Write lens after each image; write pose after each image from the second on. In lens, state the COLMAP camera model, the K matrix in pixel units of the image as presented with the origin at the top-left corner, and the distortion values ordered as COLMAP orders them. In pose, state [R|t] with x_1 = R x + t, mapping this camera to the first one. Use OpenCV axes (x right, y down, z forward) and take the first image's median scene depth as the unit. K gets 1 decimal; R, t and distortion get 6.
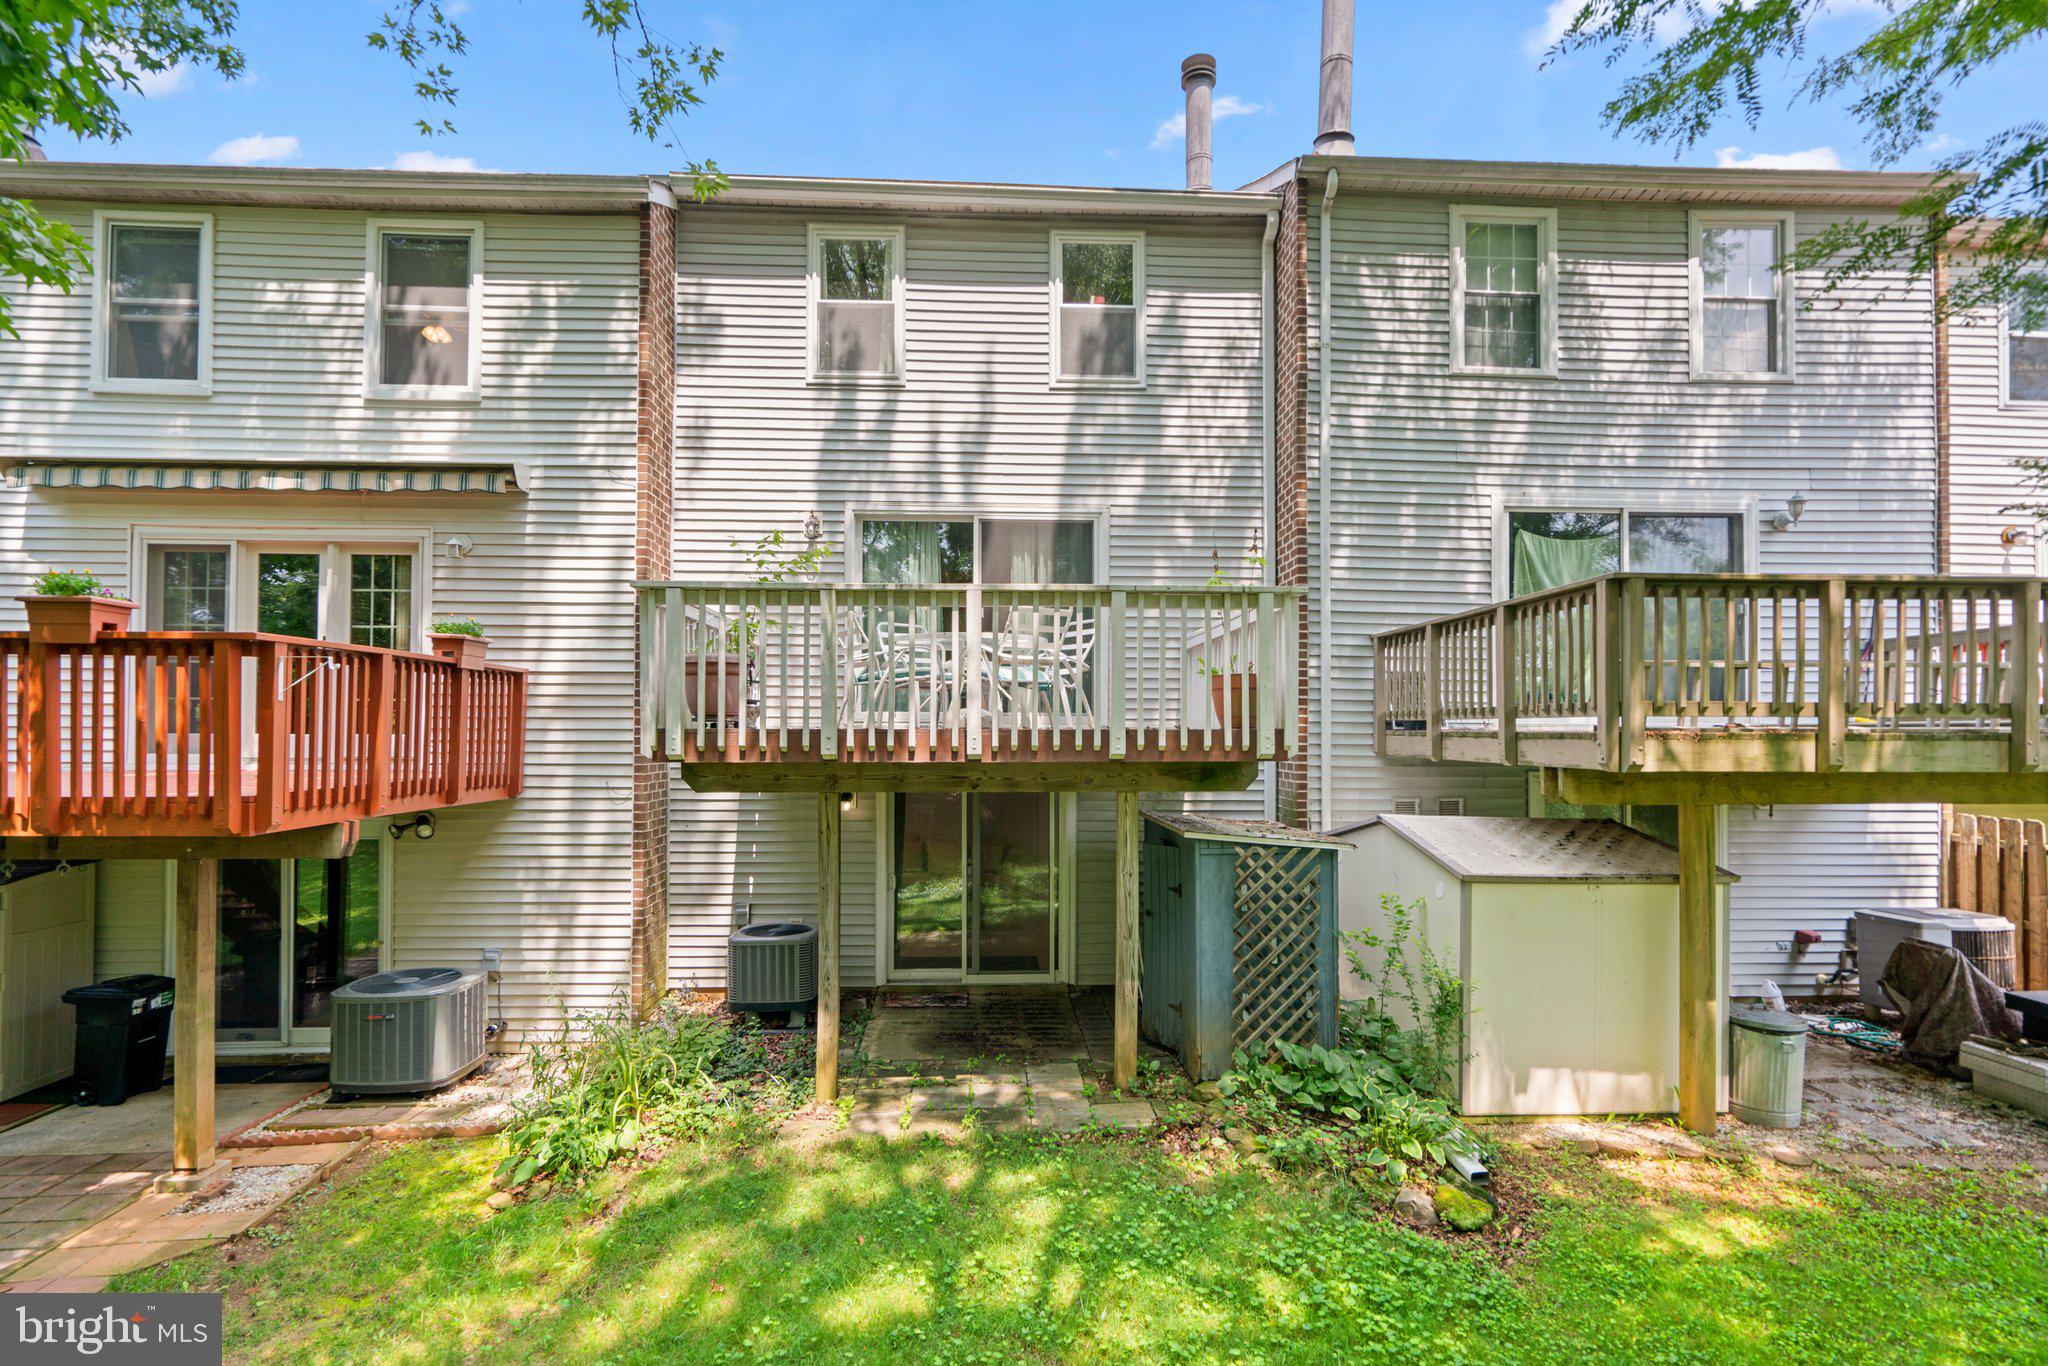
lens RADIAL K [[937.7, 0, 1016.0], [0, 937.7, 726.7], [0, 0, 1]] dist [-0.003127, 0.001358]
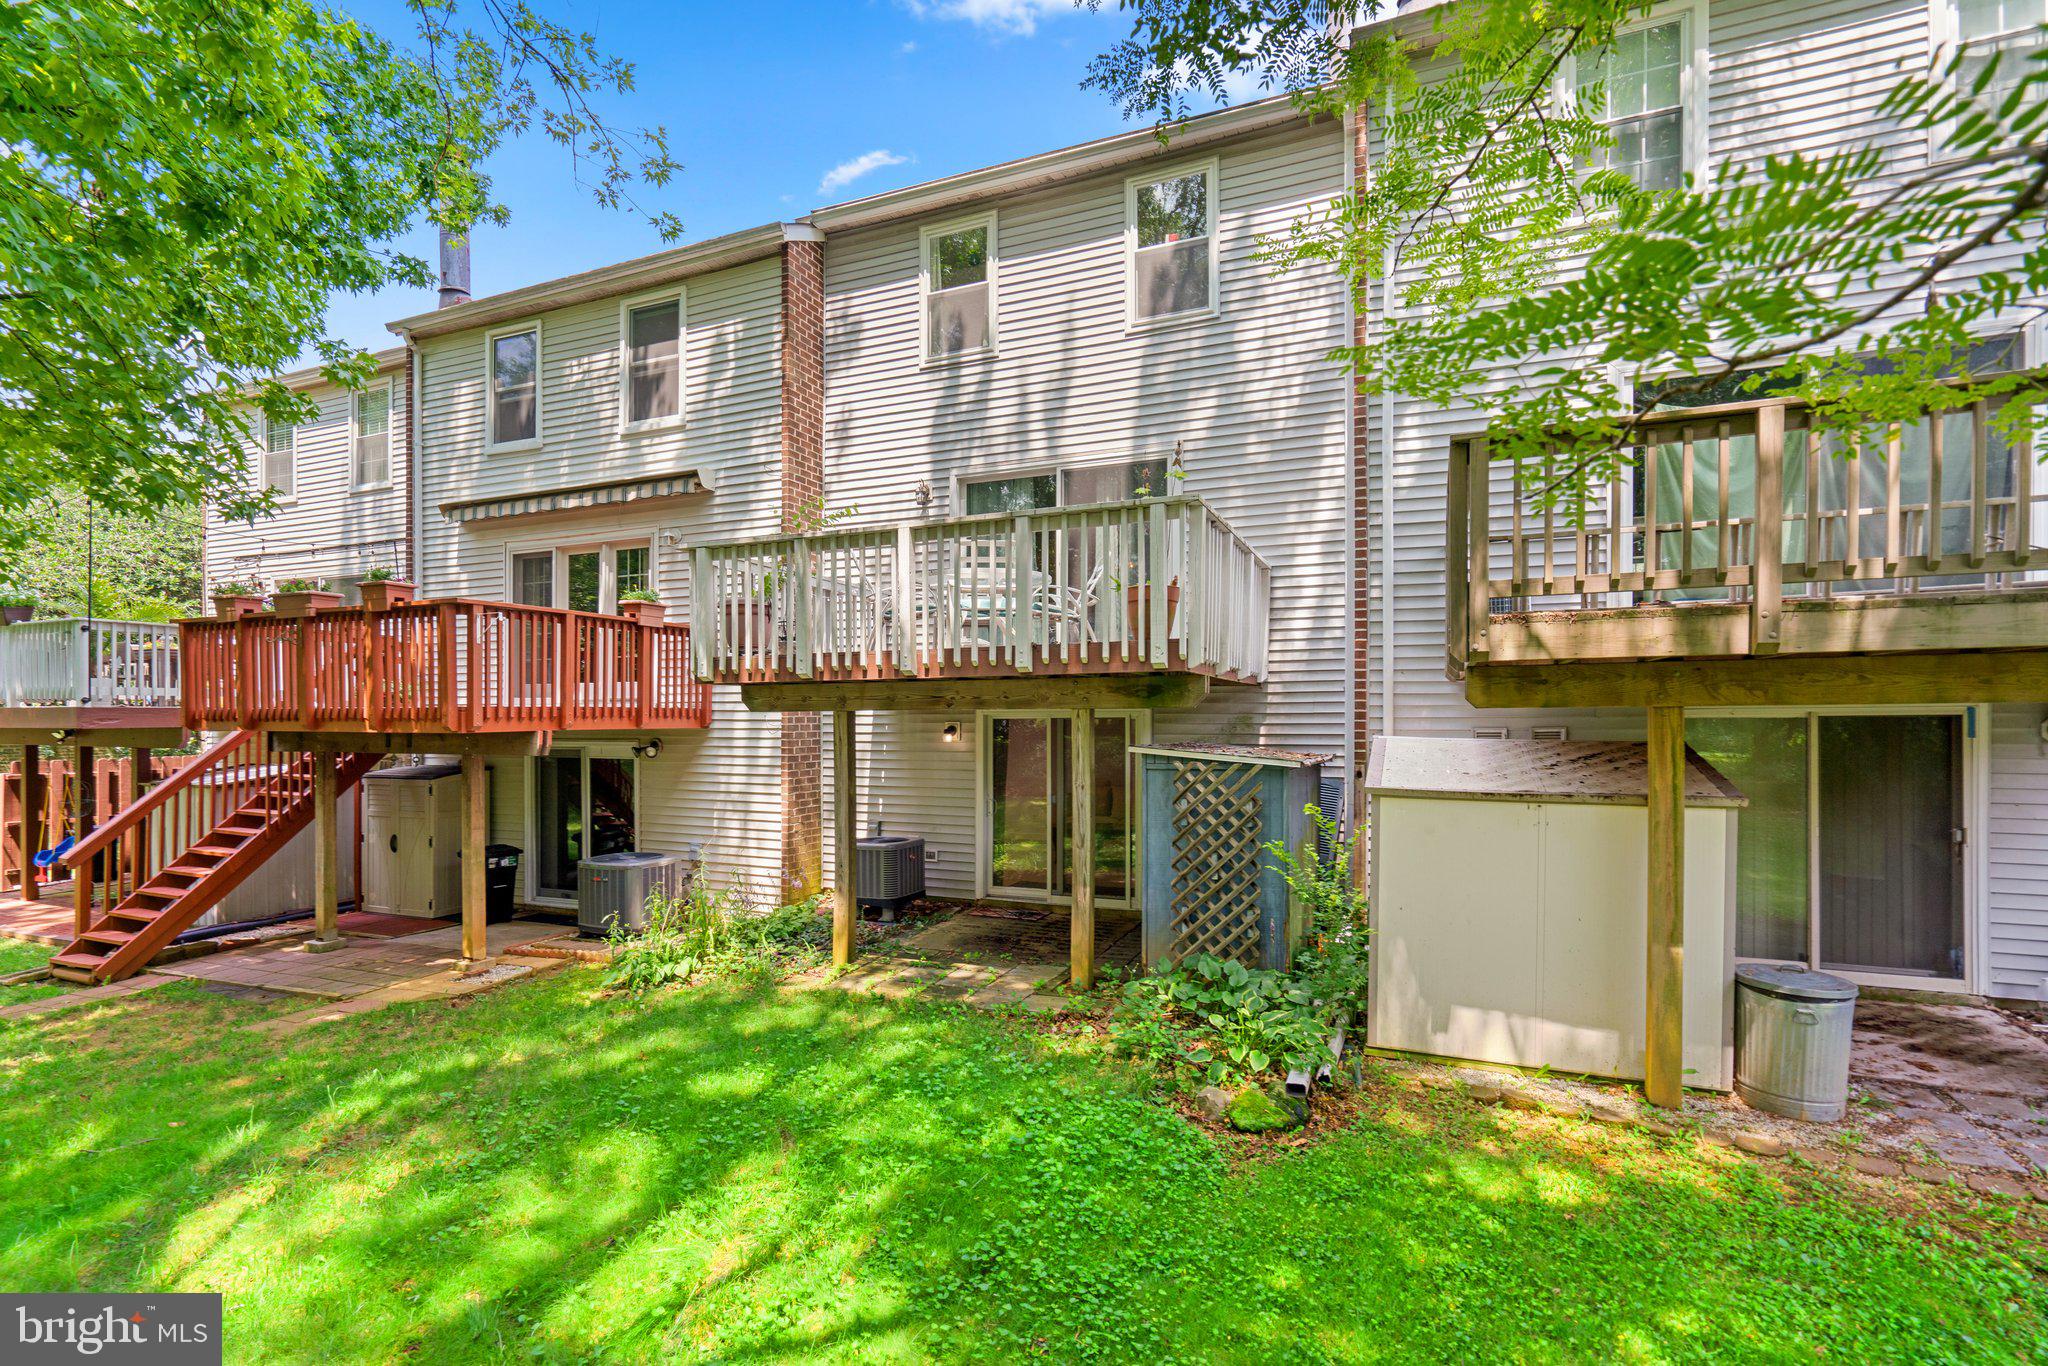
lens RADIAL K [[937.7, 0, 1016.0], [0, 937.7, 726.7], [0, 0, 1]] dist [-0.003127, 0.001358]
pose [[0.902477, -0.002388, -0.430731, 0.404557], [0.010157, 0.999825, 0.015738, 0.057687], [0.430618, -0.018578, 0.902343, 0.011813]]
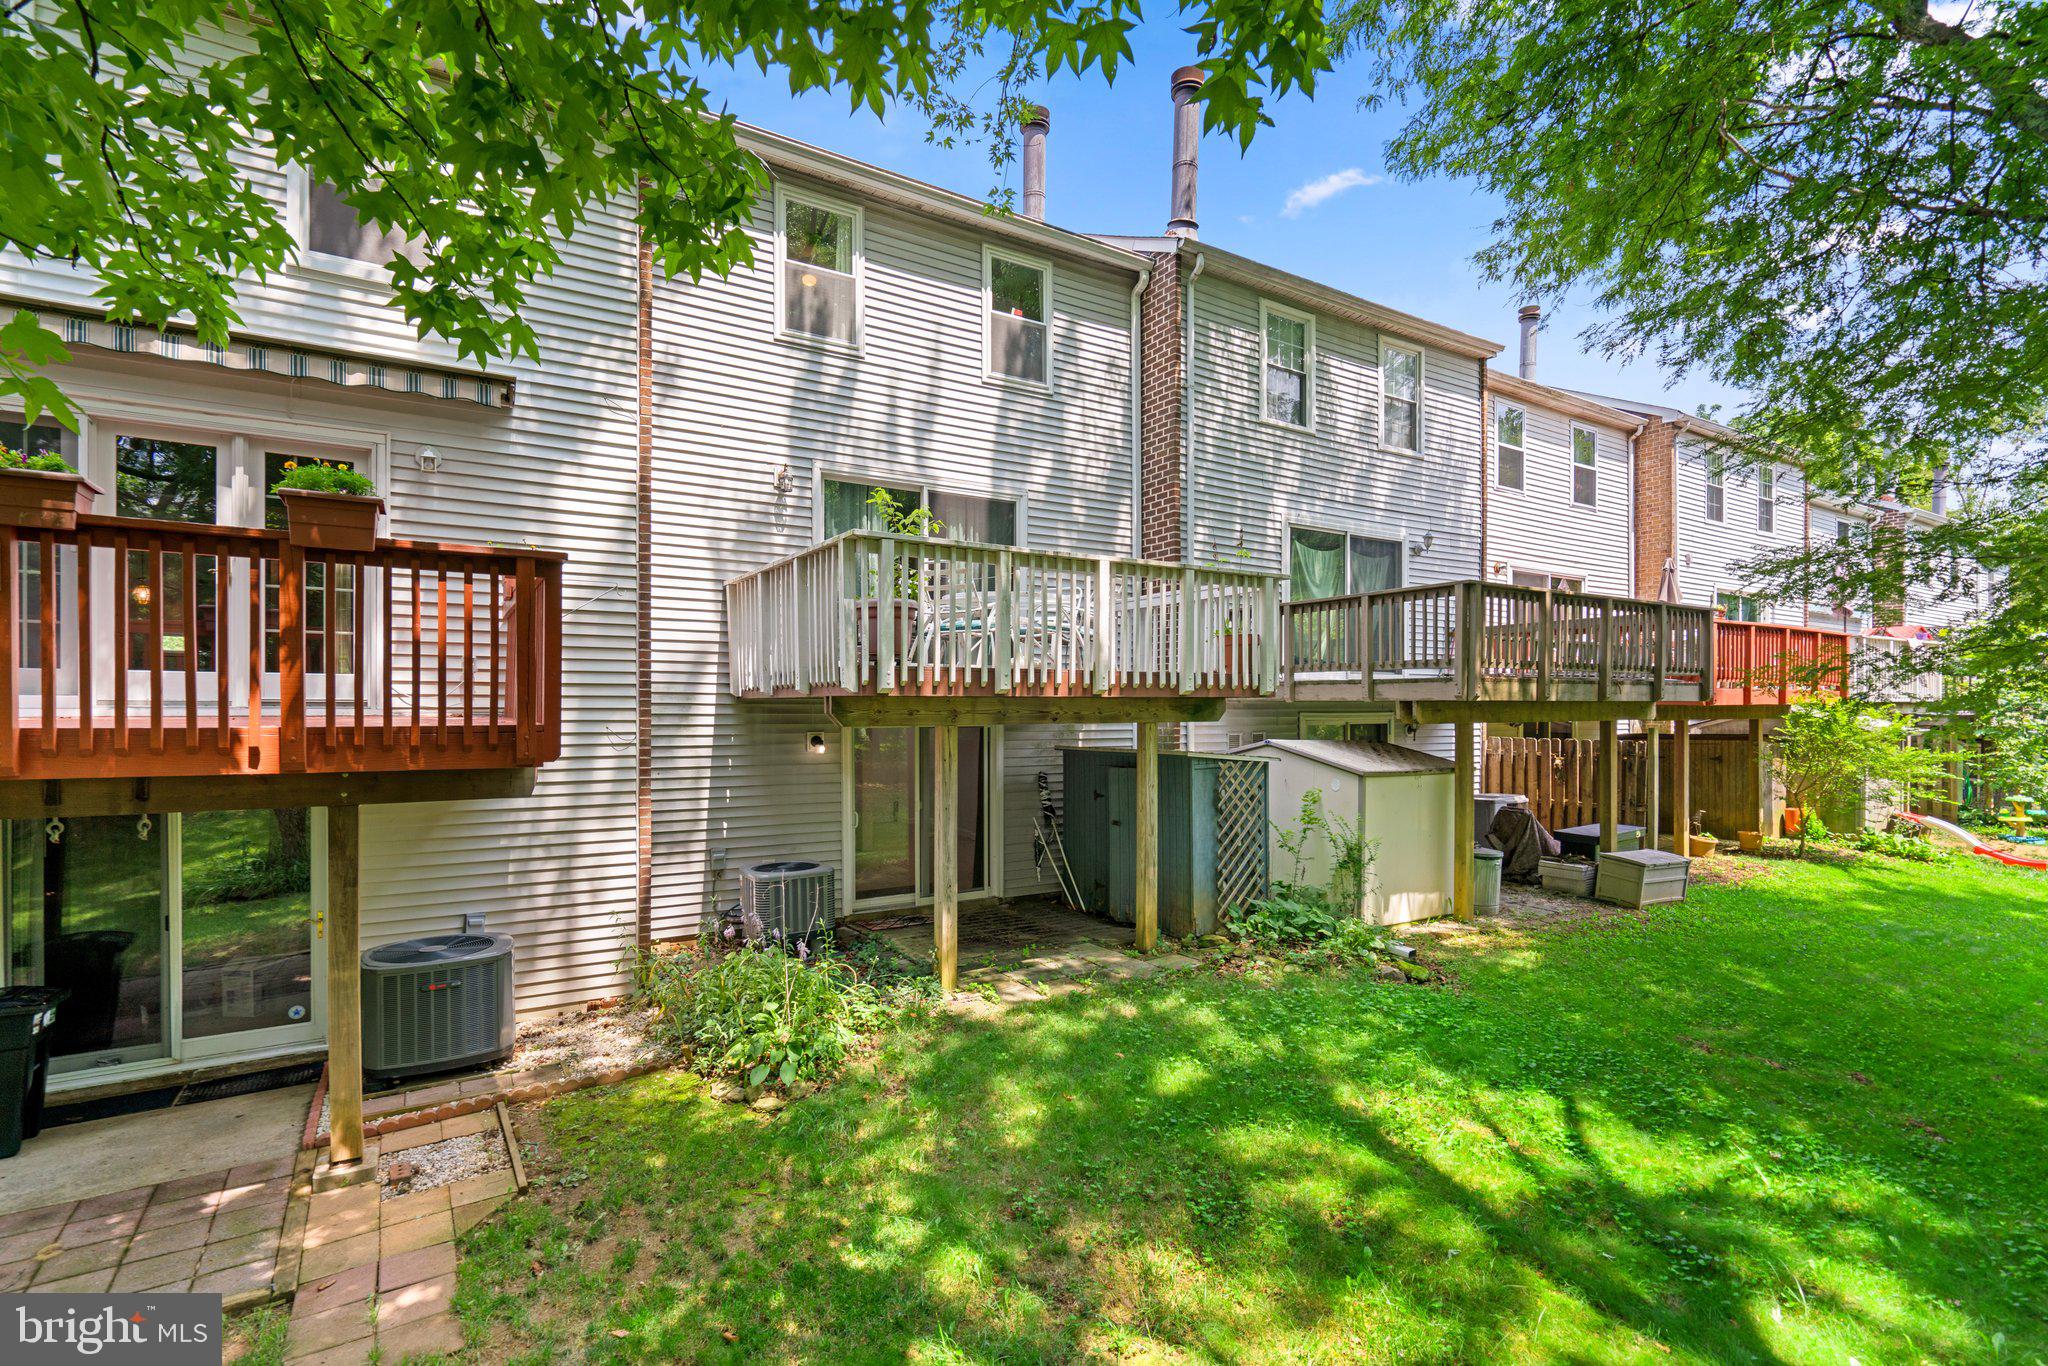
lens RADIAL K [[959.0, 0, 1021.2], [0, 959.0, 716.3], [0, 0, 1]] dist [-0.000726, 0.000262]
pose [[0.870464, -0.007038, 0.492182, -0.552159], [-0.001637, 0.999851, 0.017192, 0.030693], [-0.492229, -0.015771, 0.870323, -0.055900]]
